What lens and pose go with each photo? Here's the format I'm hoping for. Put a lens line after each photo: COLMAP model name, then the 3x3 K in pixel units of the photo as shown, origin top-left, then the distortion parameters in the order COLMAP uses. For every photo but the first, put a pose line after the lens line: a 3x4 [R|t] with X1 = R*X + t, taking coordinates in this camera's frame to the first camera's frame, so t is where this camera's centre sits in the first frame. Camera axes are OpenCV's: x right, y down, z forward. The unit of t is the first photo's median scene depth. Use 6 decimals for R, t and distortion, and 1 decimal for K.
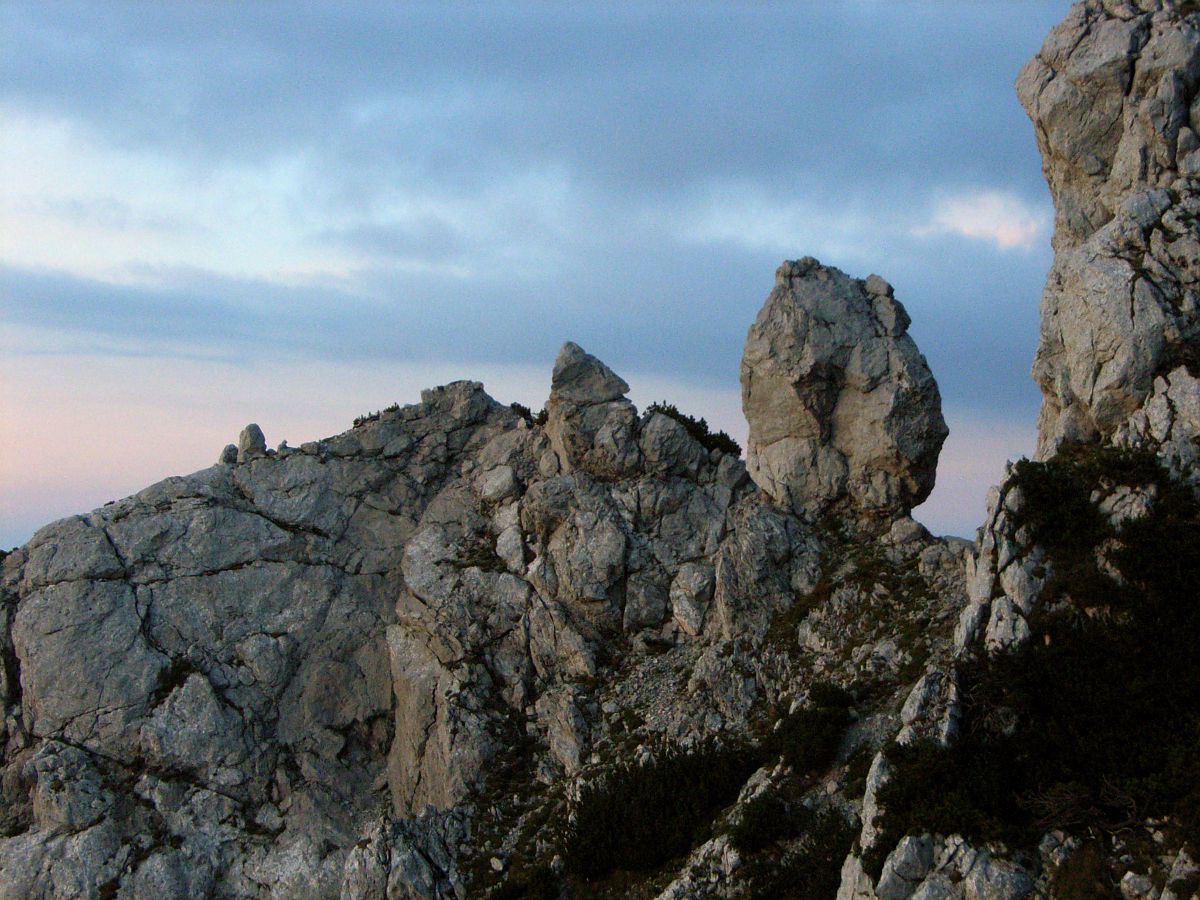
lens RADIAL K [[2036.4, 0, 661.3], [0, 2036.4, 480.6], [0, 0, 1]] dist [0.191628, 0.000000]
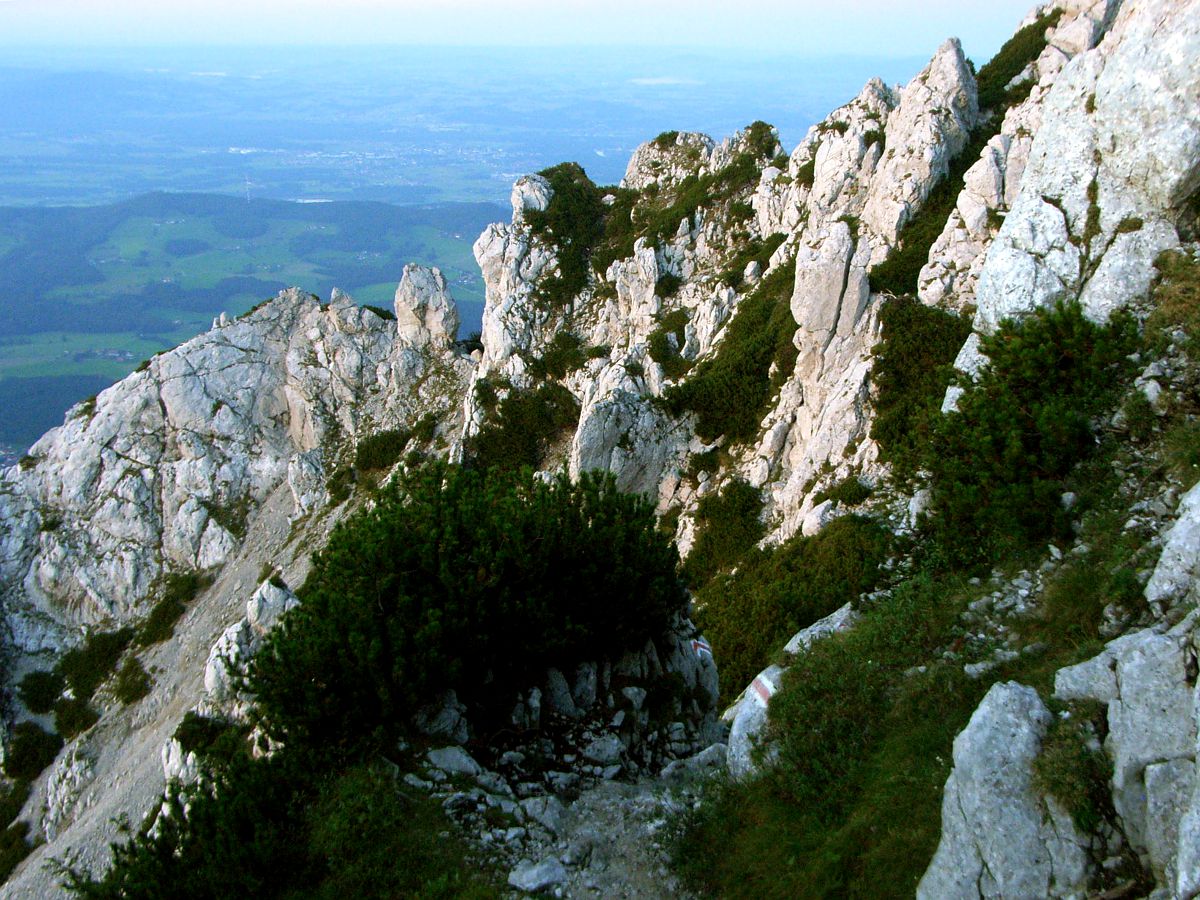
lens RADIAL K [[1412.4, 0, 599.9], [0, 1412.4, 450.4], [0, 0, 1]] dist [-0.077658, 0.000000]
pose [[0.976373, -0.090805, 0.196086, -0.098235], [0.016292, 0.935774, 0.352223, -0.603986], [-0.215476, -0.340707, 0.915144, -1.131925]]
